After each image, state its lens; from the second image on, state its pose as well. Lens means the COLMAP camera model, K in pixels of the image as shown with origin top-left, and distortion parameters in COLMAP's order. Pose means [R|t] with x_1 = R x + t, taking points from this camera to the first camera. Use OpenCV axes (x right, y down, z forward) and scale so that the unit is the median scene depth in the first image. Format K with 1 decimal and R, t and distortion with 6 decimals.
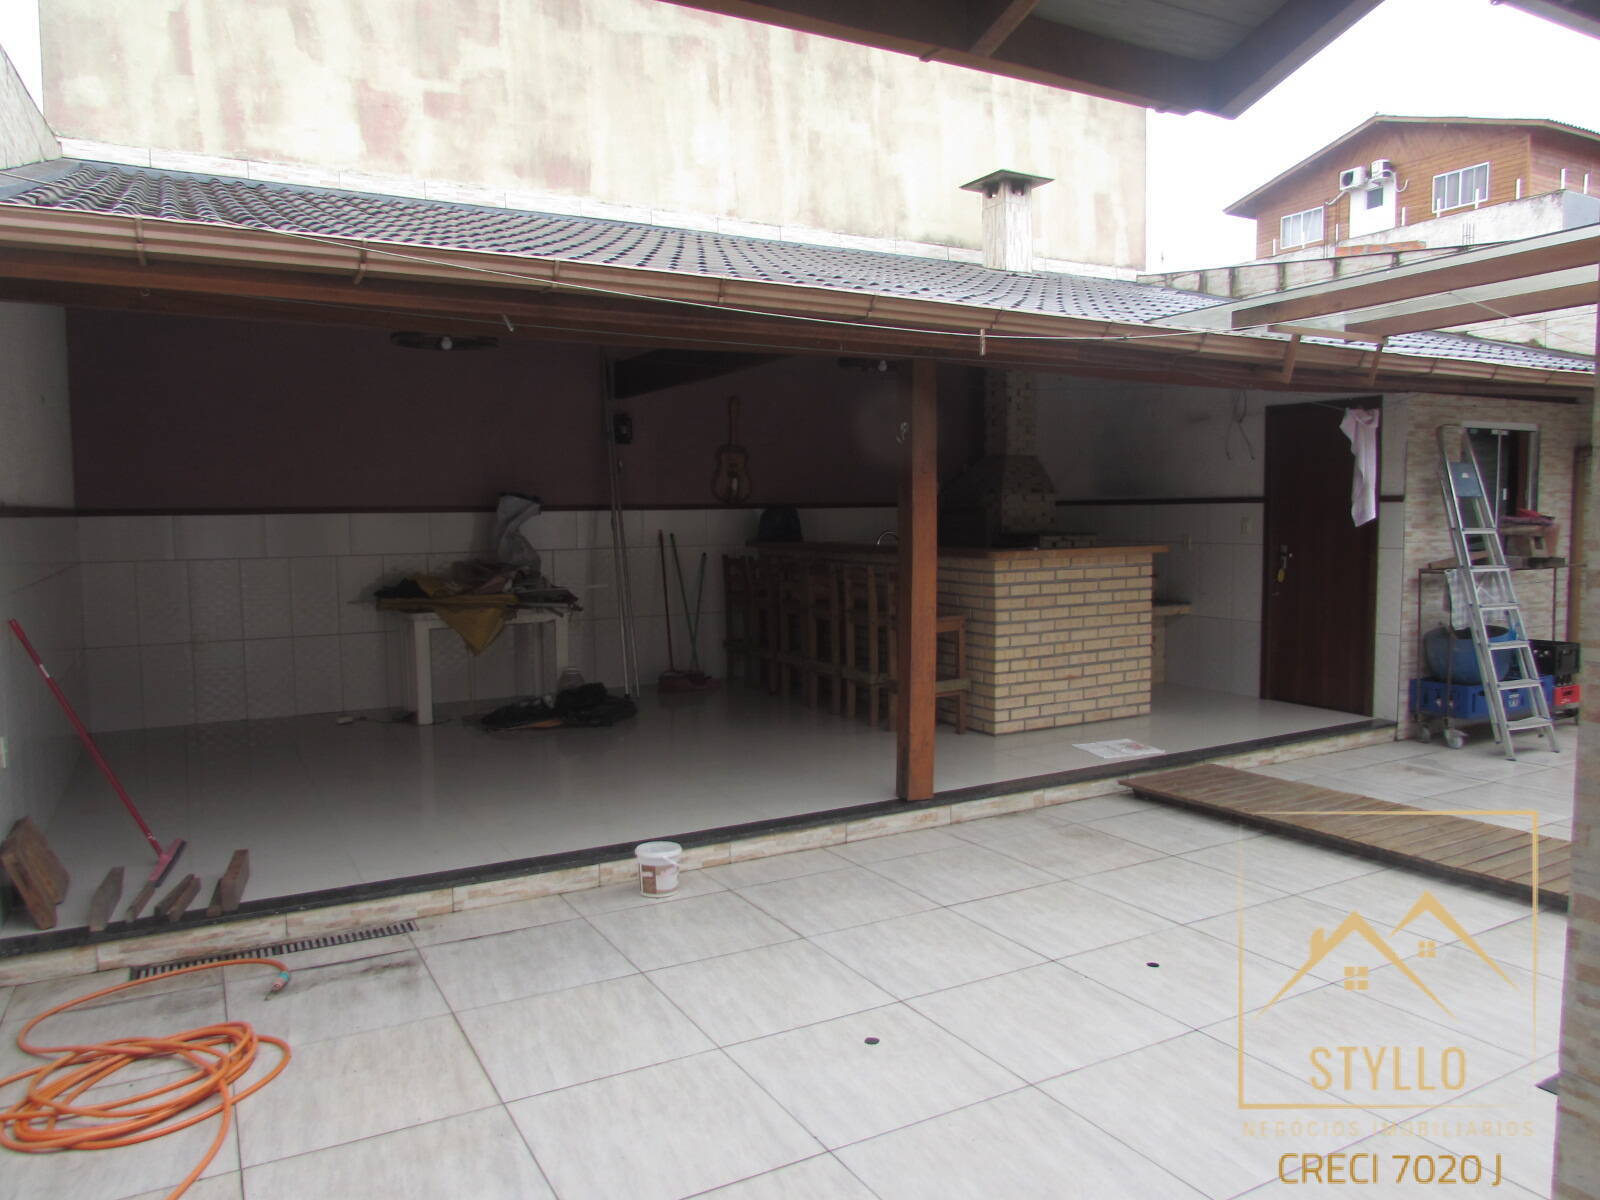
lens RADIAL K [[1126.8, 0, 805.0], [0, 1126.8, 615.8], [0, 0, 1]] dist [-0.039434, 0.016137]
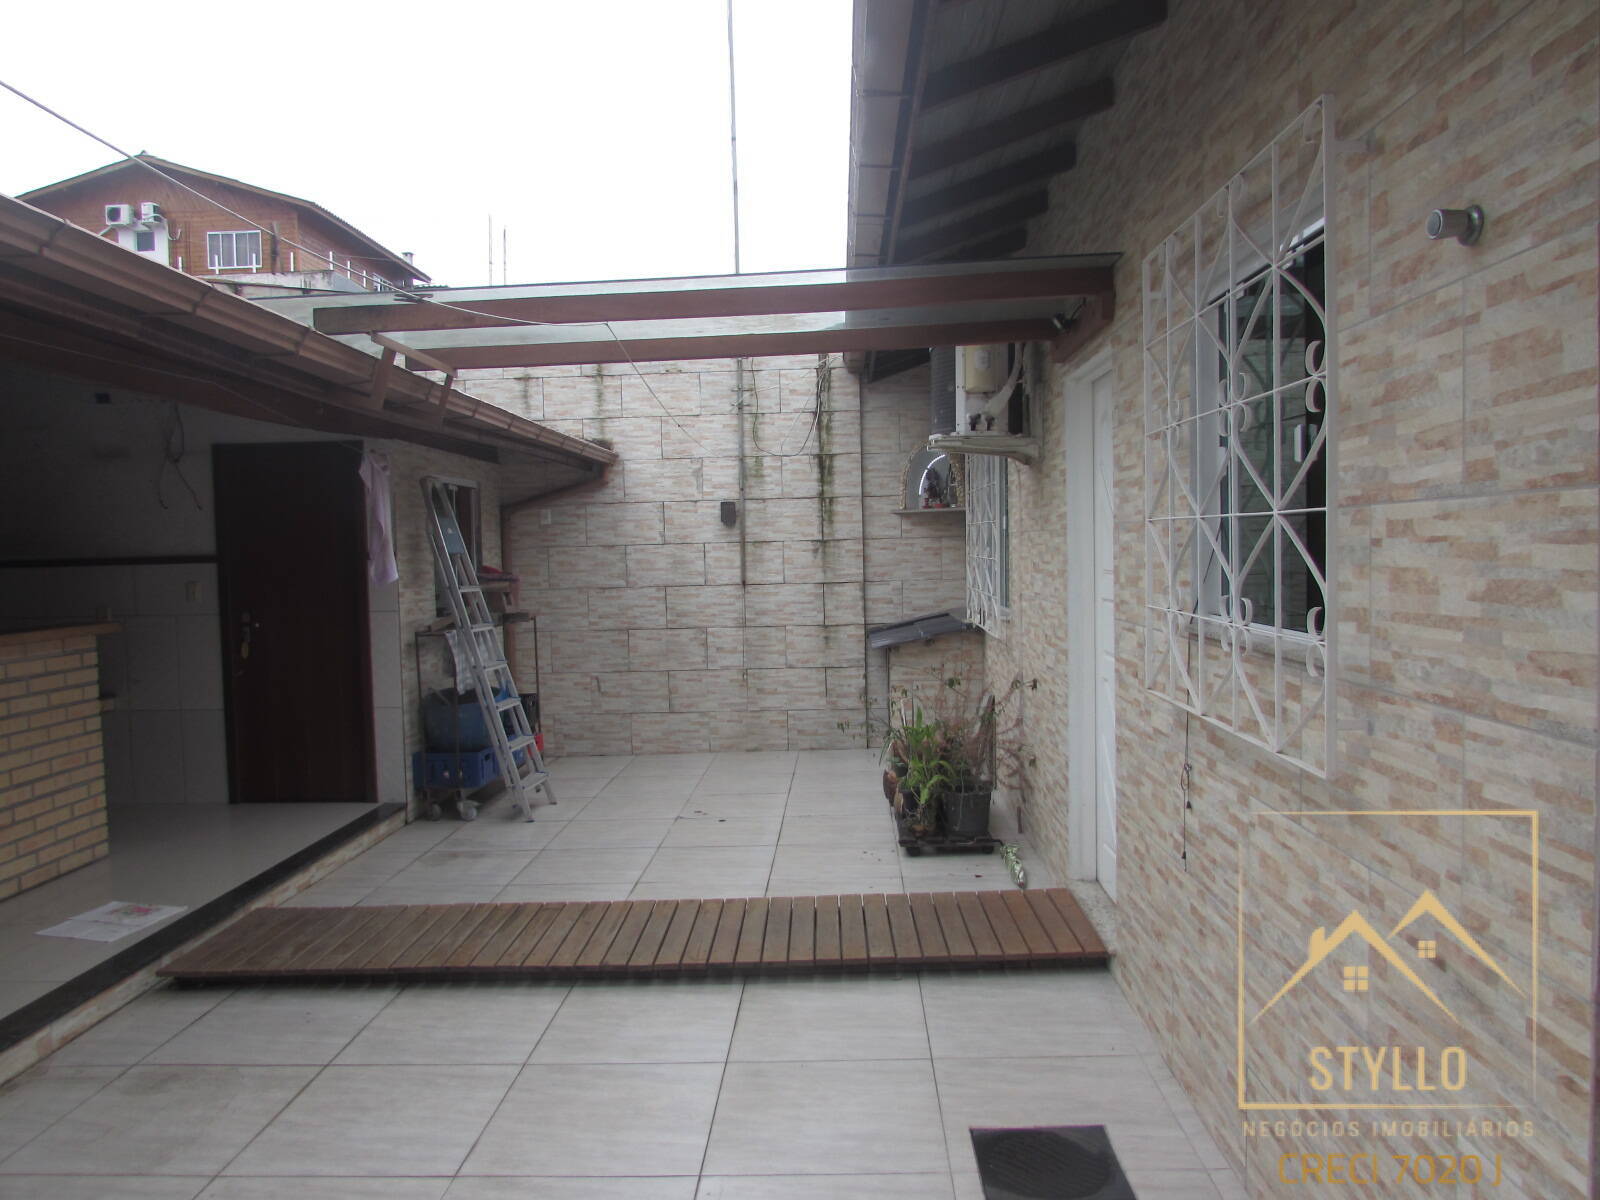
lens RADIAL K [[1126.8, 0, 799.6], [0, 1126.8, 599.4], [0, 0, 1]] dist [-0.039434, 0.016137]
pose [[0.520183, -0.037941, 0.853212, -0.068753], [0.094314, 0.995455, -0.013234, -0.026525], [-0.848831, 0.087354, 0.521397, 0.246470]]
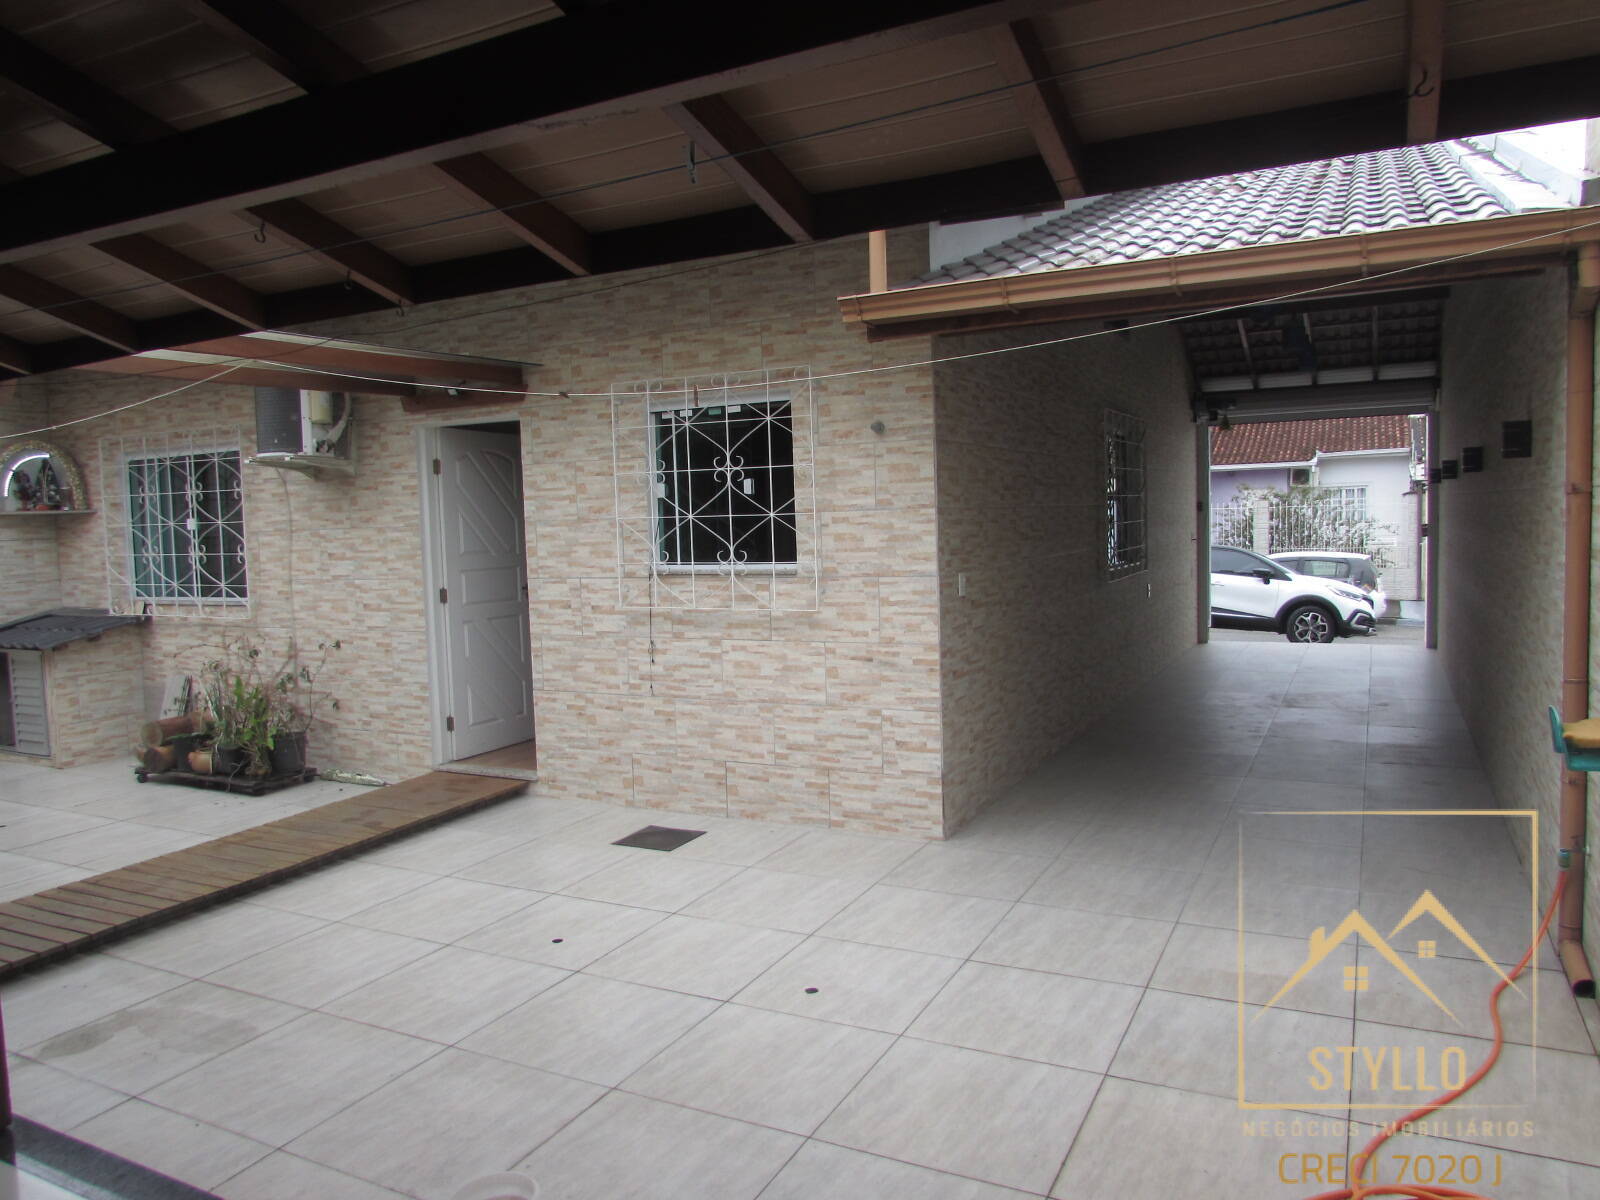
lens RADIAL K [[1126.8, 0, 792.7], [0, 1126.8, 594.4], [0, 0, 1]] dist [-0.039434, 0.016137]
pose [[-0.549273, -0.026330, 0.835228, -0.398369], [0.115468, 0.987524, 0.107067, -0.068830], [-0.827627, 0.155252, -0.539380, 0.706377]]
